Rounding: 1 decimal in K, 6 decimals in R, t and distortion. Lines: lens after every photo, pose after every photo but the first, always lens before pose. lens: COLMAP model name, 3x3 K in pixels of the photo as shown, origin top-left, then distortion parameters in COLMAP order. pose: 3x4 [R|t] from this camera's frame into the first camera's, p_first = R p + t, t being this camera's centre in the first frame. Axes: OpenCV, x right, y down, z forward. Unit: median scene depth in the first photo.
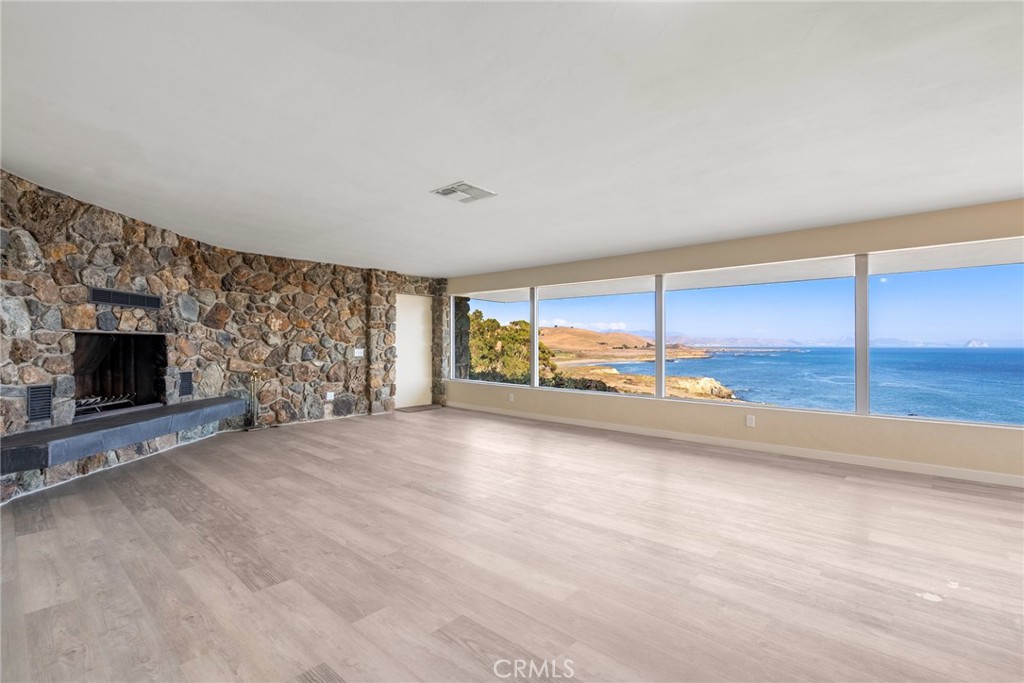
lens RADIAL K [[473.3, 0, 506.0], [0, 473.3, 341.2], [0, 0, 1]] dist [-0.000771, -0.000110]
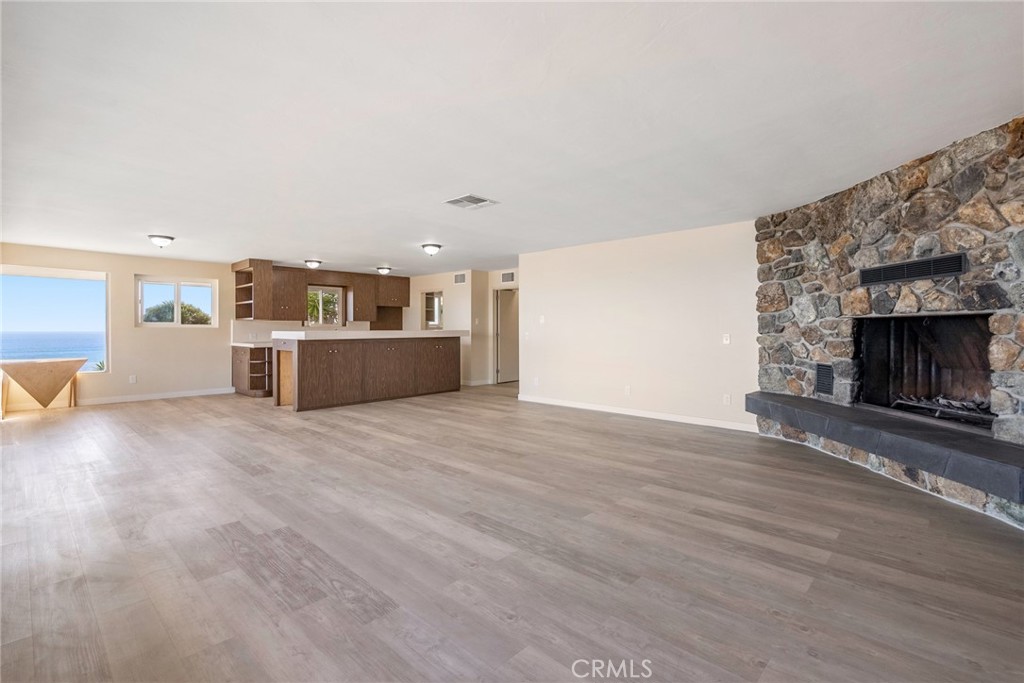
lens RADIAL K [[473.3, 0, 513.8], [0, 473.3, 334.1], [0, 0, 1]] dist [-0.000771, -0.000110]
pose [[-0.999930, -0.002489, 0.011563, -0.171860], [-0.002429, 0.999983, 0.005222, 0.010942], [-0.011576, 0.005193, -0.999920, 1.806172]]
